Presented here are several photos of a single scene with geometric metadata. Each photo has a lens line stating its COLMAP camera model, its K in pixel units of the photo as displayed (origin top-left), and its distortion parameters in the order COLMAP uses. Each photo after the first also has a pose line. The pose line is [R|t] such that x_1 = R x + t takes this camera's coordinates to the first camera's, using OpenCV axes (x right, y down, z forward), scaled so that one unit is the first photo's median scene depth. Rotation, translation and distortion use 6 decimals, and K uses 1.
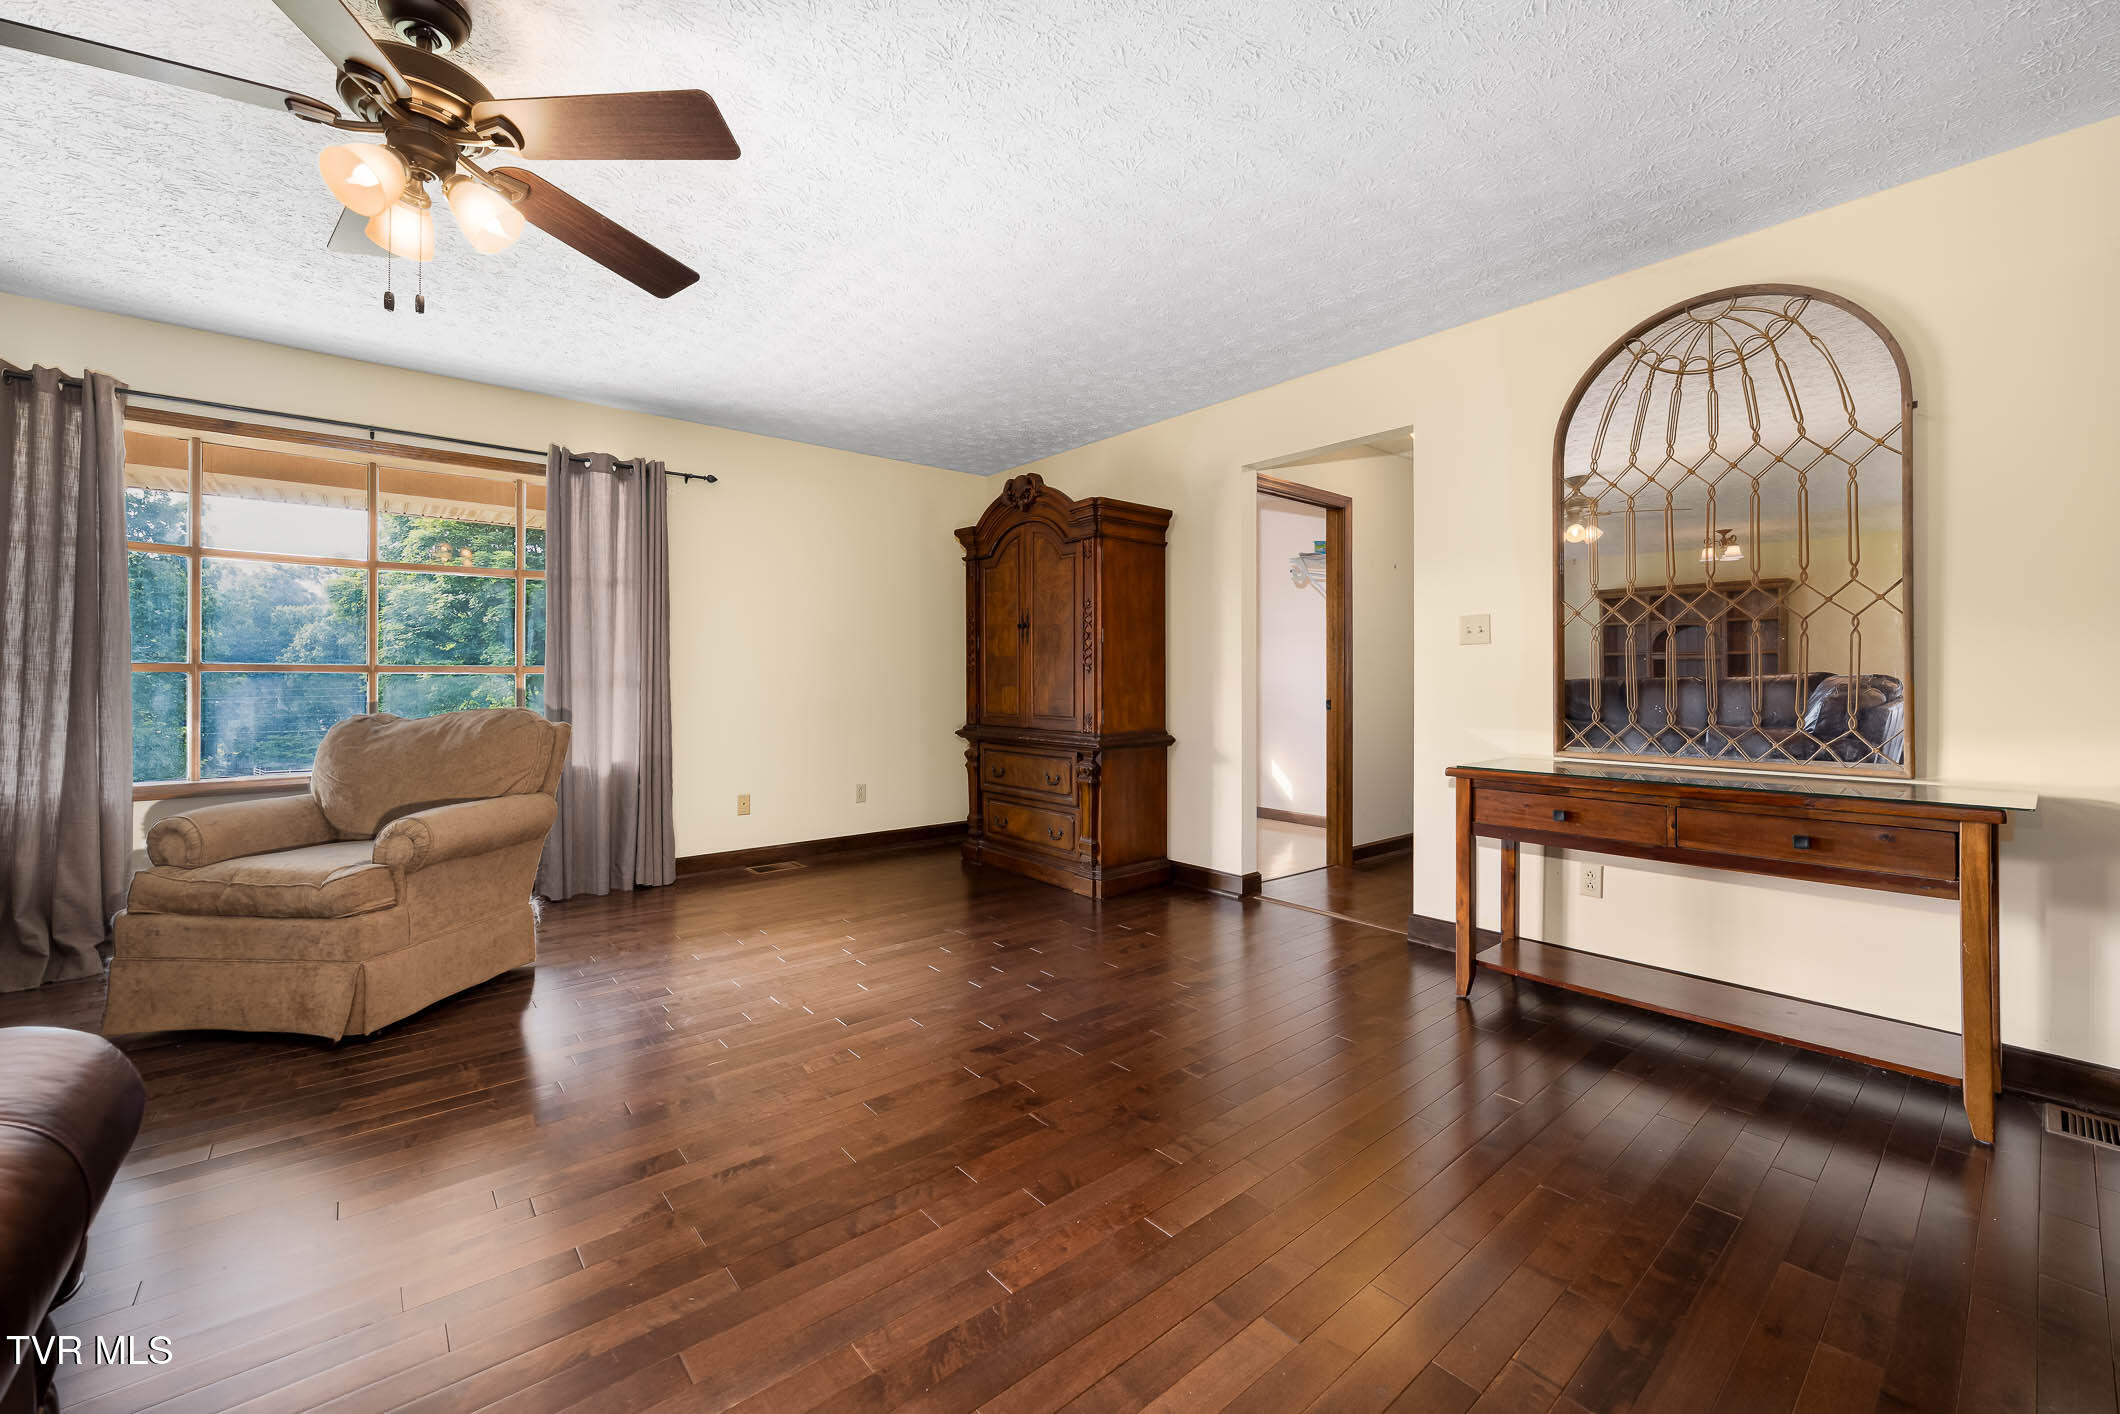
lens RADIAL K [[842.8, 0, 1047.9], [0, 842.8, 673.3], [0, 0, 1]] dist [-0.000756, -0.000076]
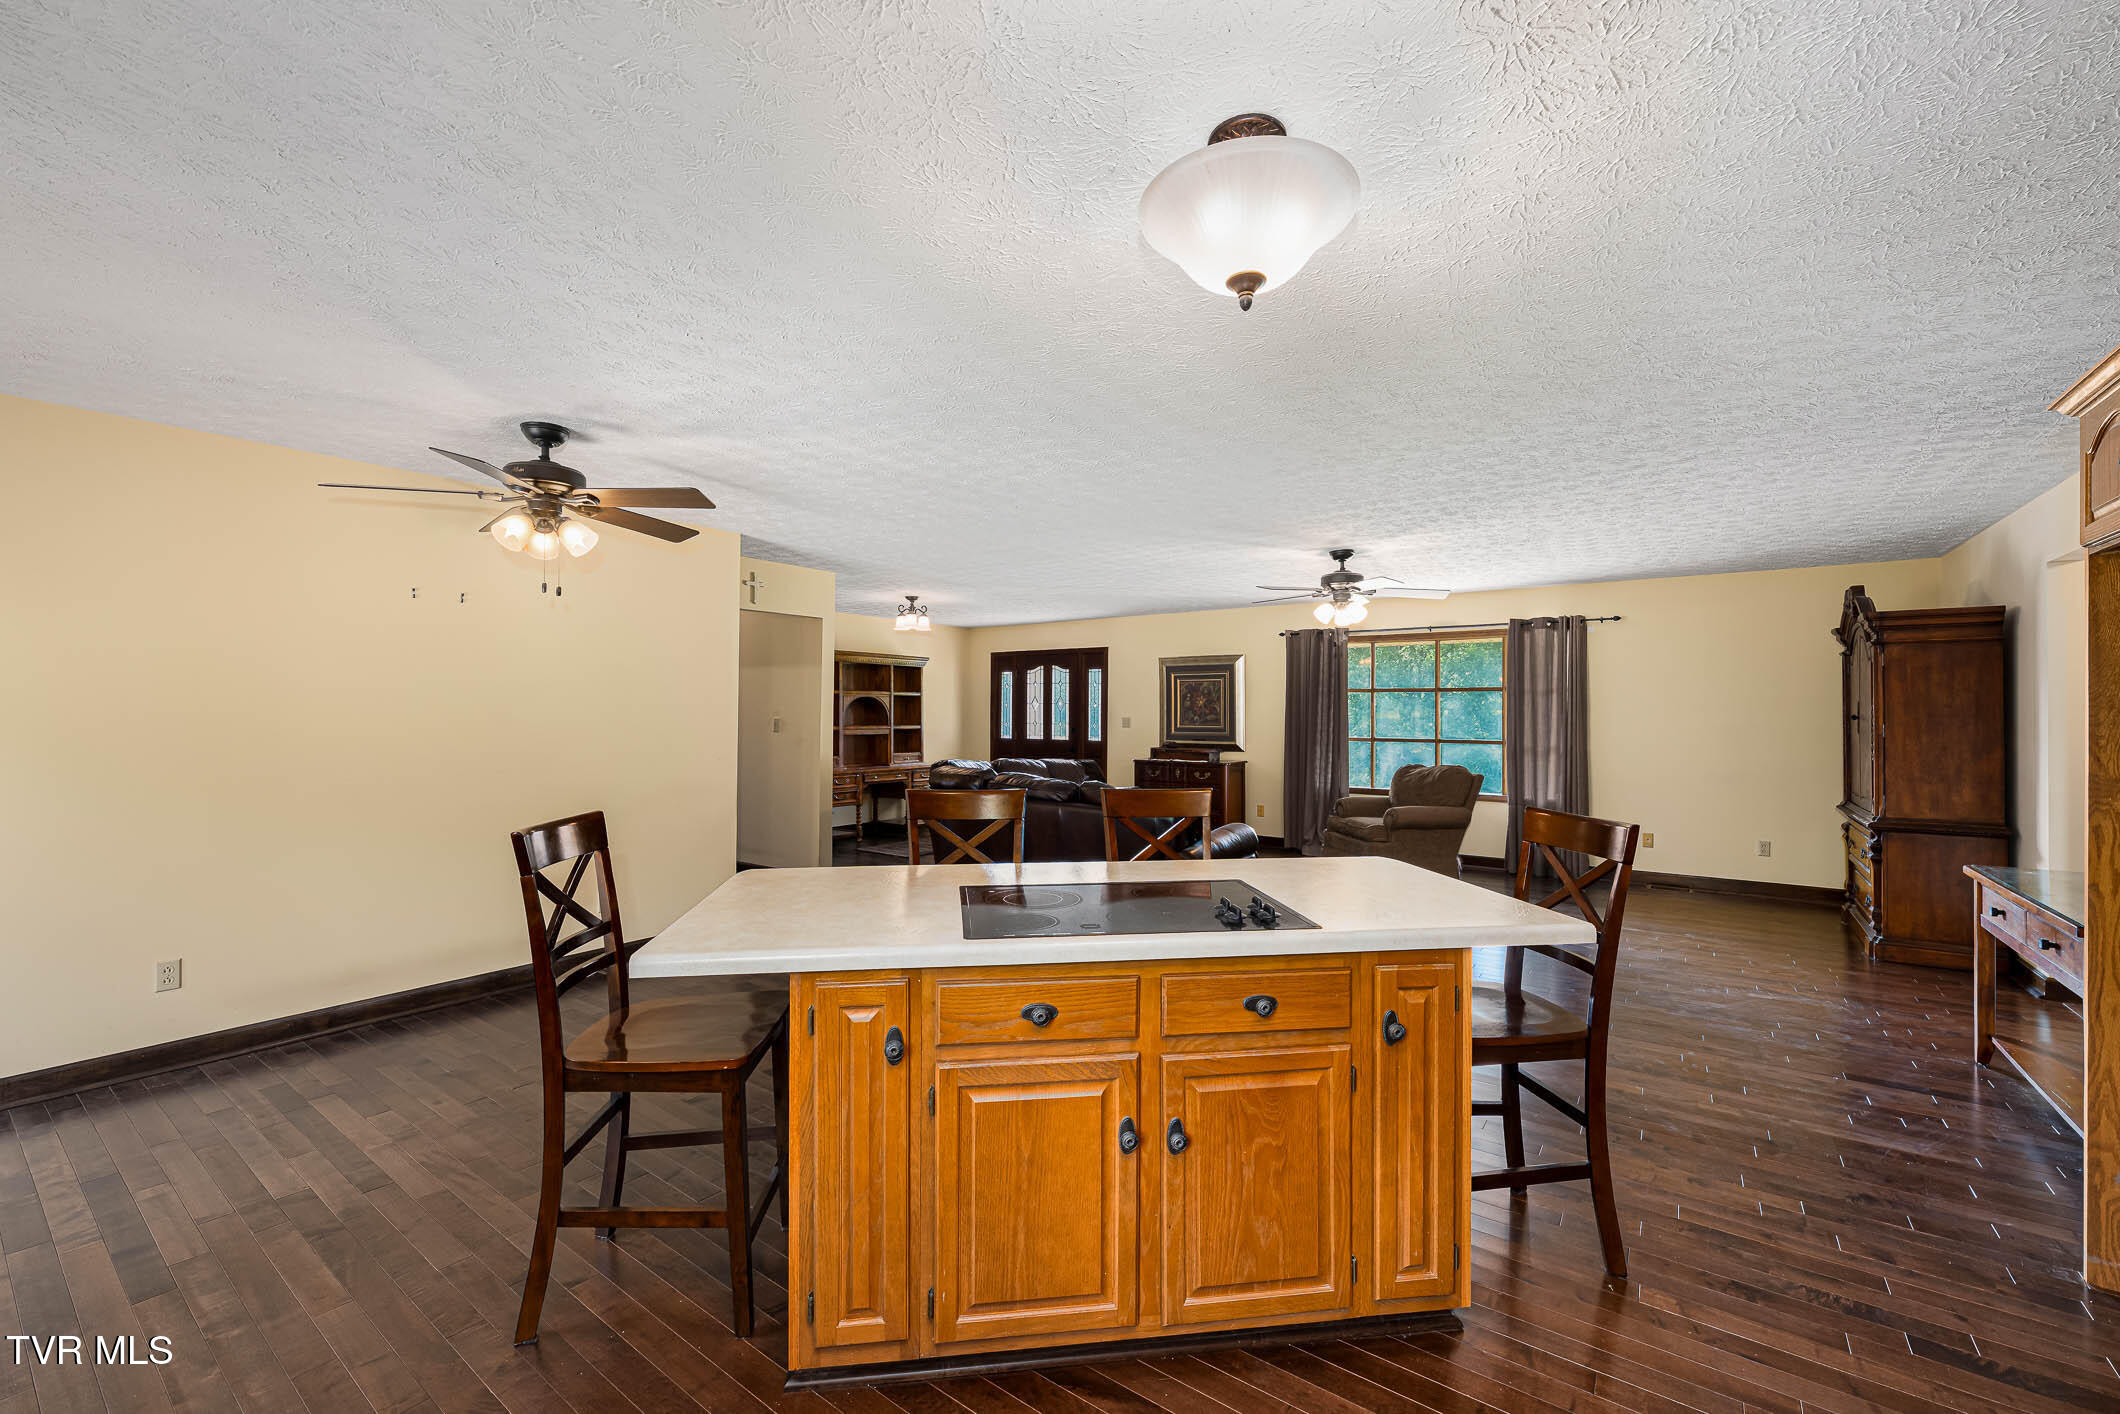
lens RADIAL K [[861.8, 0, 1072.0], [0, 861.8, 707.4], [0, 0, 1]] dist [-0.000590, -0.000086]
pose [[0.259396, -0.004234, -0.965762, 0.935153], [0.000862, 0.999991, -0.004153, -0.075300], [0.965771, 0.000245, 0.259397, -0.374991]]
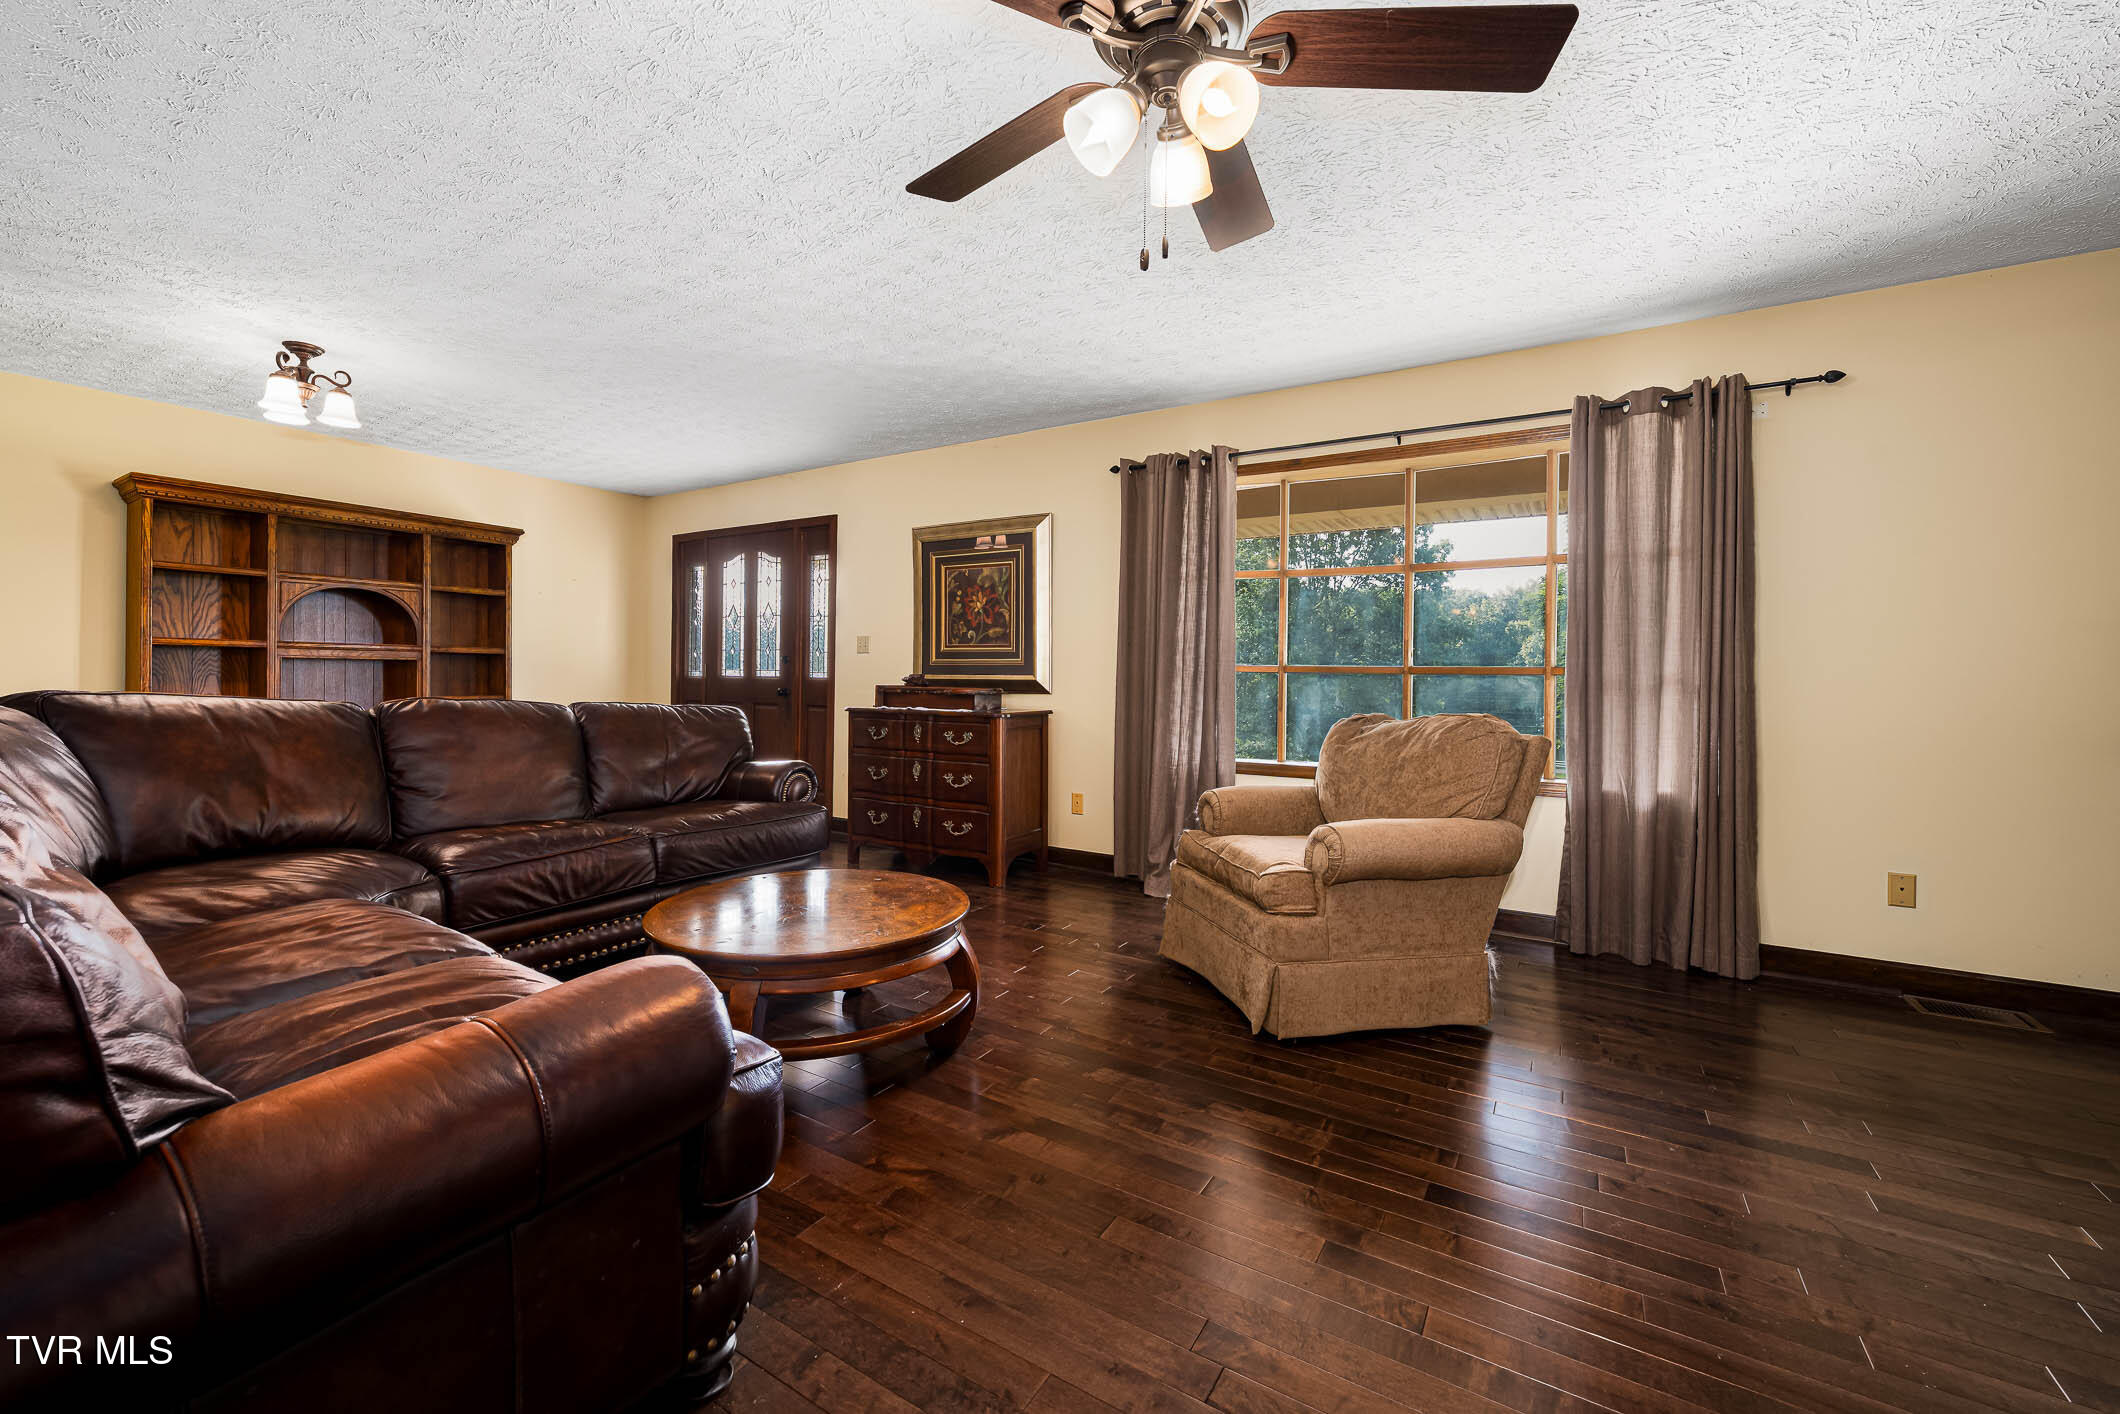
lens RADIAL K [[829.4, 0, 1061.3], [0, 829.4, 676.8], [0, 0, 1]] dist [0.000880, 0.000116]
pose [[0.325849, 0.003979, -0.945414, 0.013659], [-0.006151, 0.999979, 0.002088, 0.003130], [0.945402, 0.005135, 0.325866, 0.260656]]
